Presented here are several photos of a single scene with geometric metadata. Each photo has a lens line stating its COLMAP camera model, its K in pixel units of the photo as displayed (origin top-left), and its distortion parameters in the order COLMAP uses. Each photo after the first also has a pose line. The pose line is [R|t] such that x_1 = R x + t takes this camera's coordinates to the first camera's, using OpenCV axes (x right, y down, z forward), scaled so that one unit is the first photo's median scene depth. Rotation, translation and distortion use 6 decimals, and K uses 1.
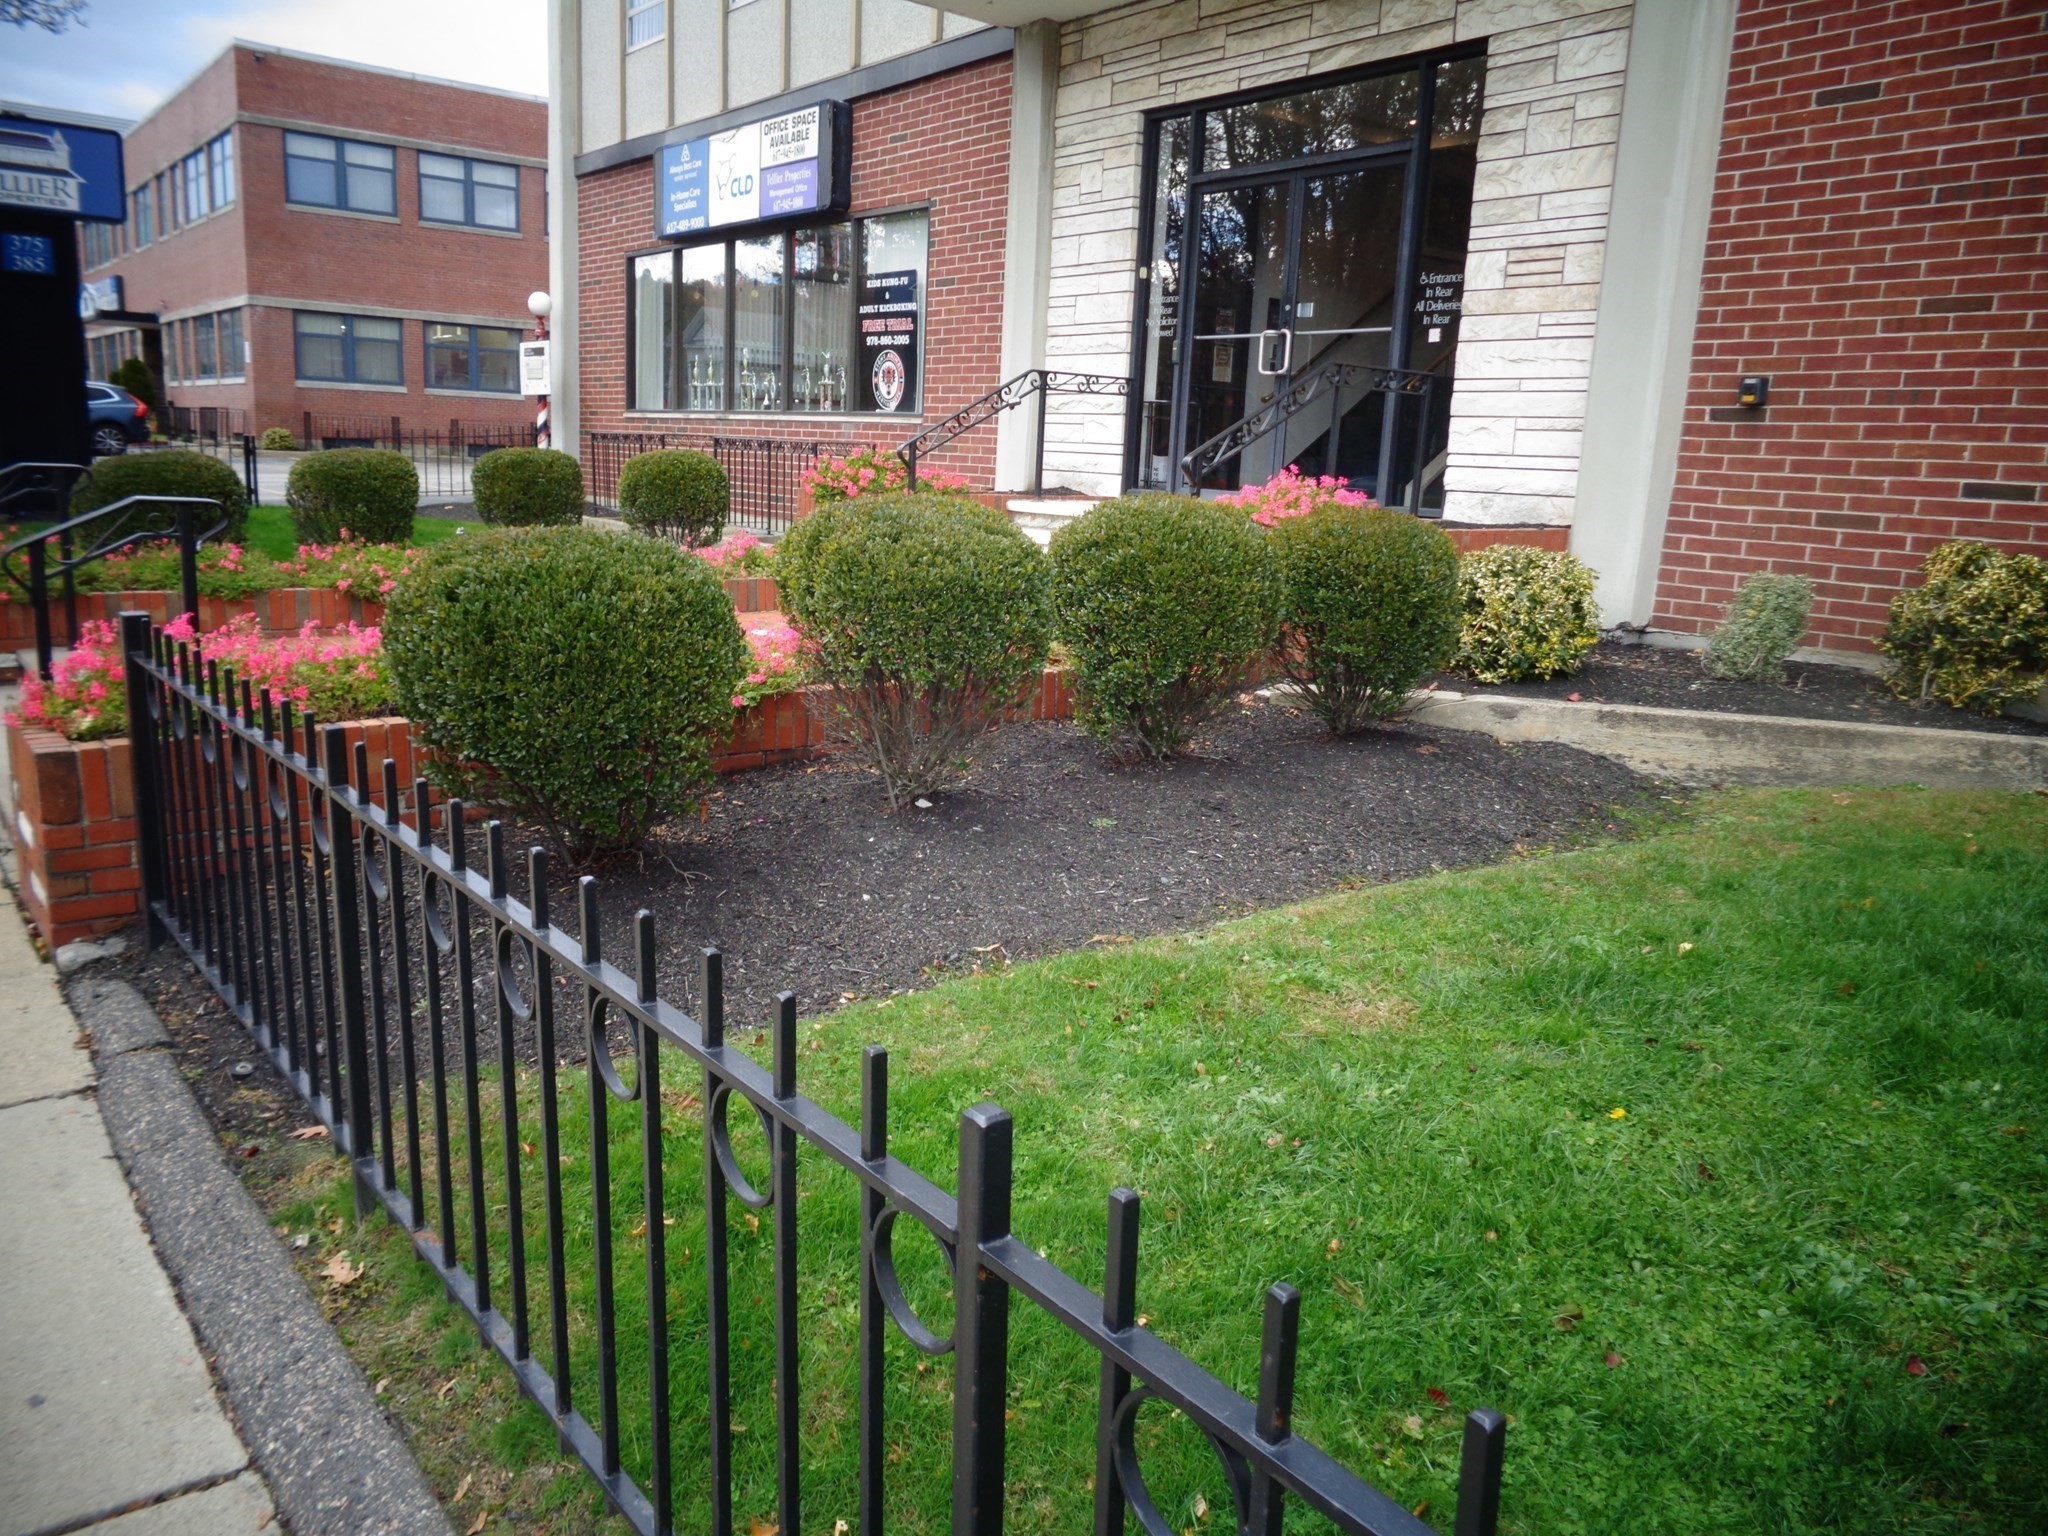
lens RADIAL K [[1481.5, 0, 1024.0], [0, 1481.5, 768.0], [0, 0, 1]] dist [-0.021834, 0.026885]
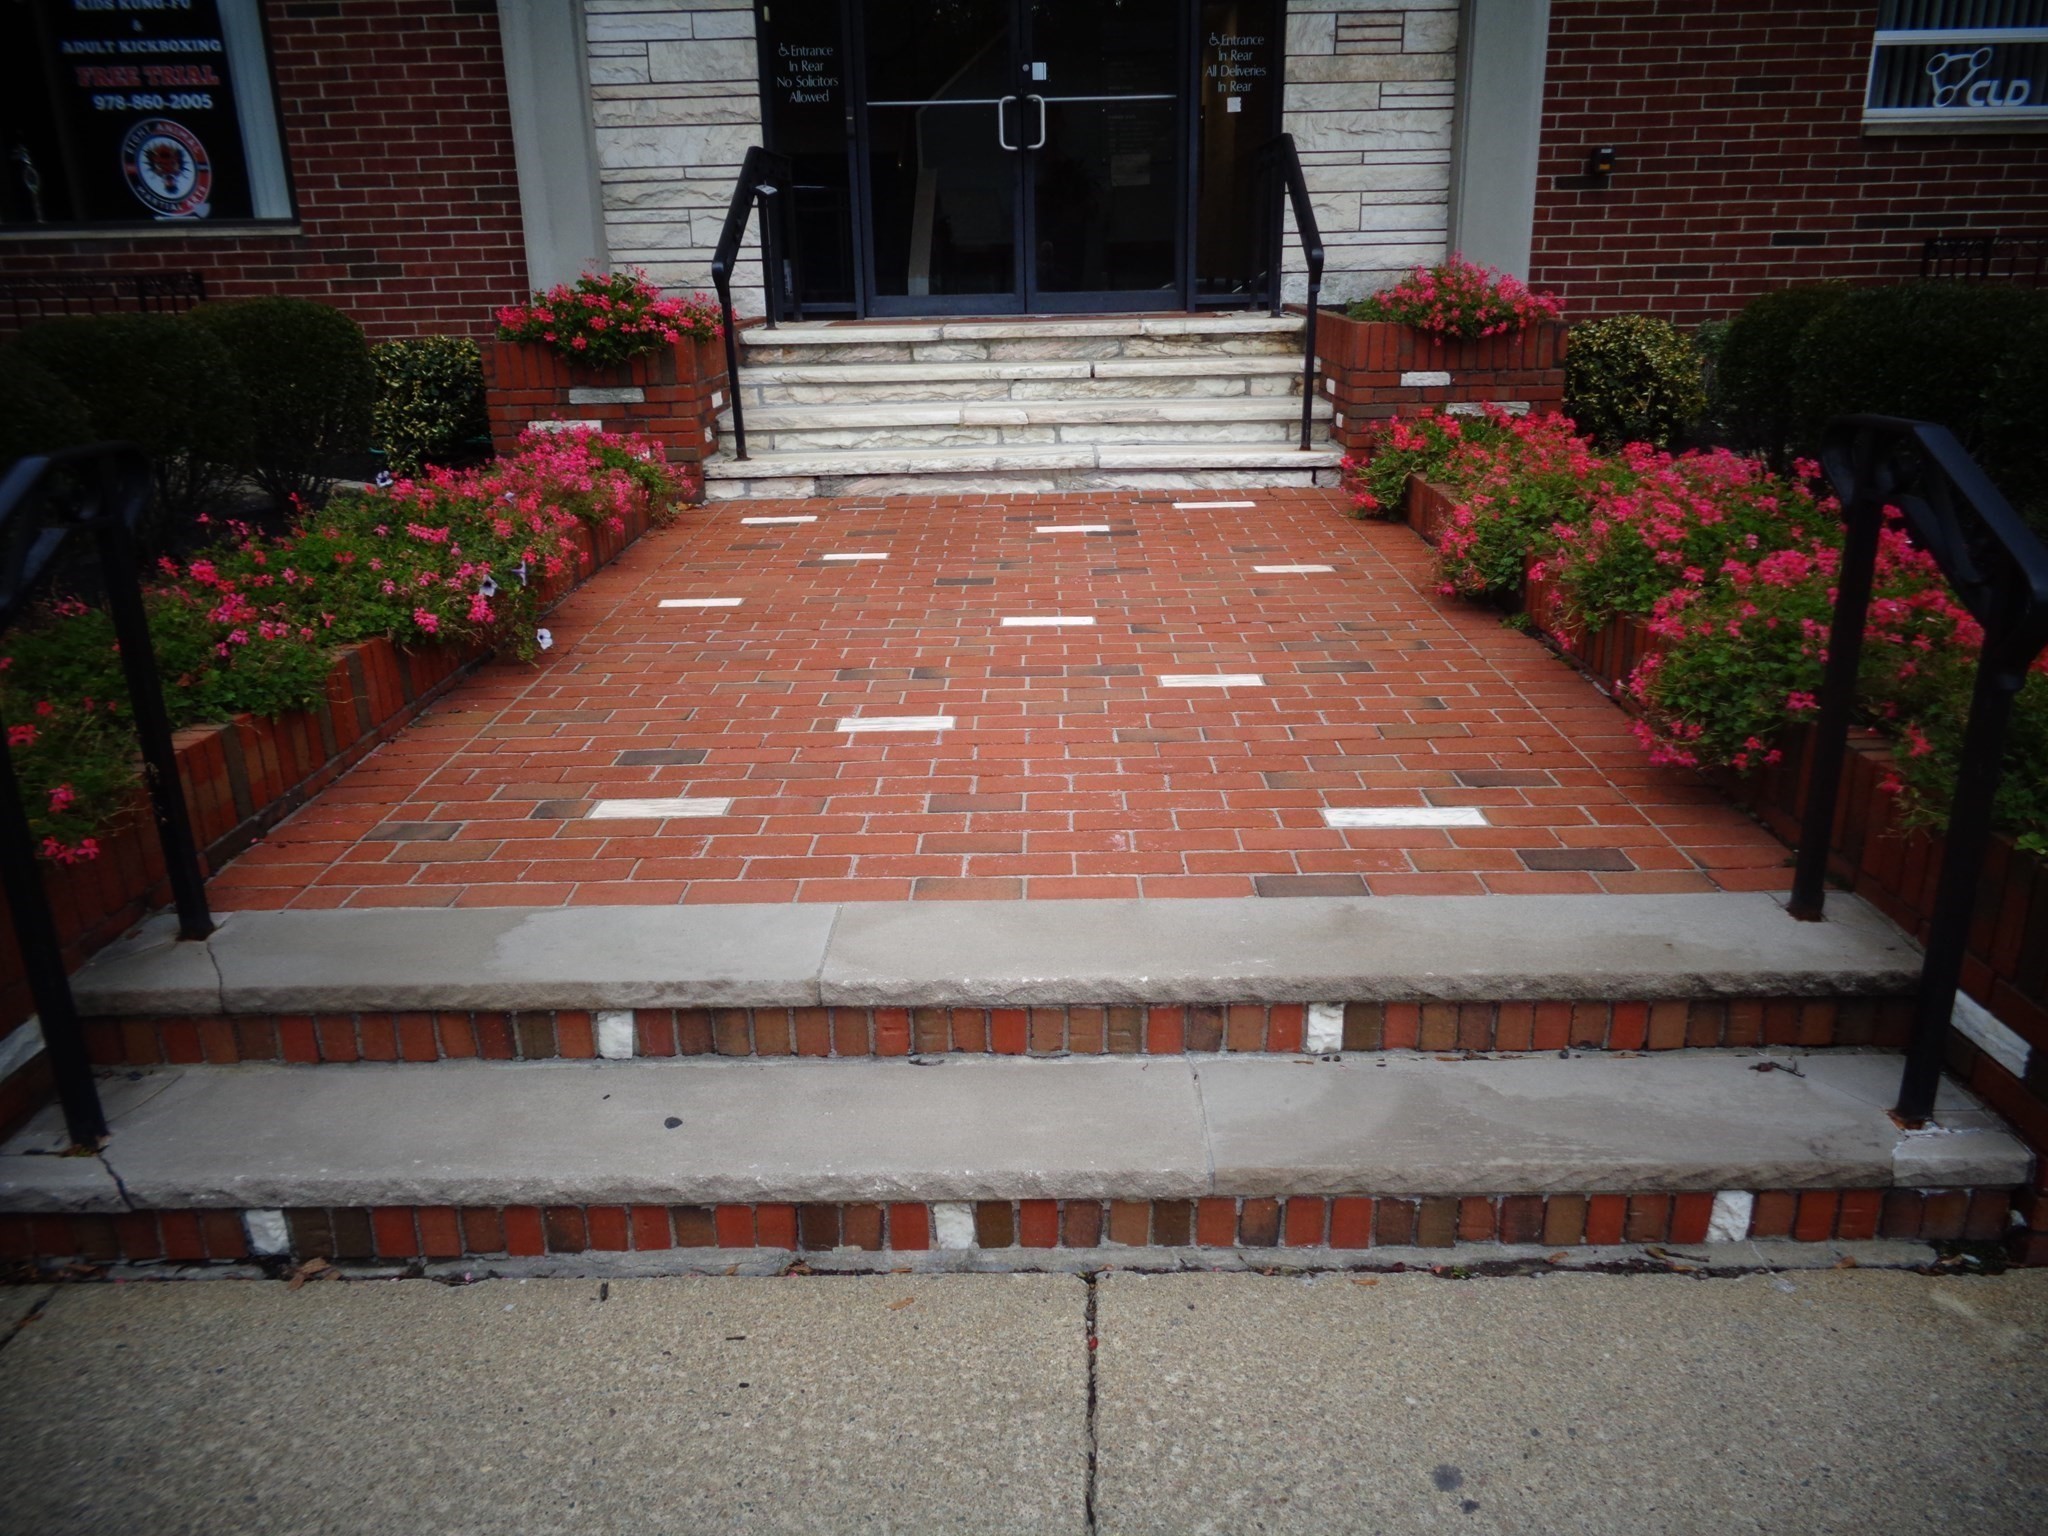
lens RADIAL K [[1481.5, 0, 1024.0], [0, 1481.5, 768.0], [0, 0, 1]] dist [-0.021834, 0.026885]
pose [[0.636234, -0.286429, 0.716355, -0.718345], [0.205308, 0.957905, 0.200665, -0.125510], [-0.743677, 0.019403, 0.668258, 0.575838]]
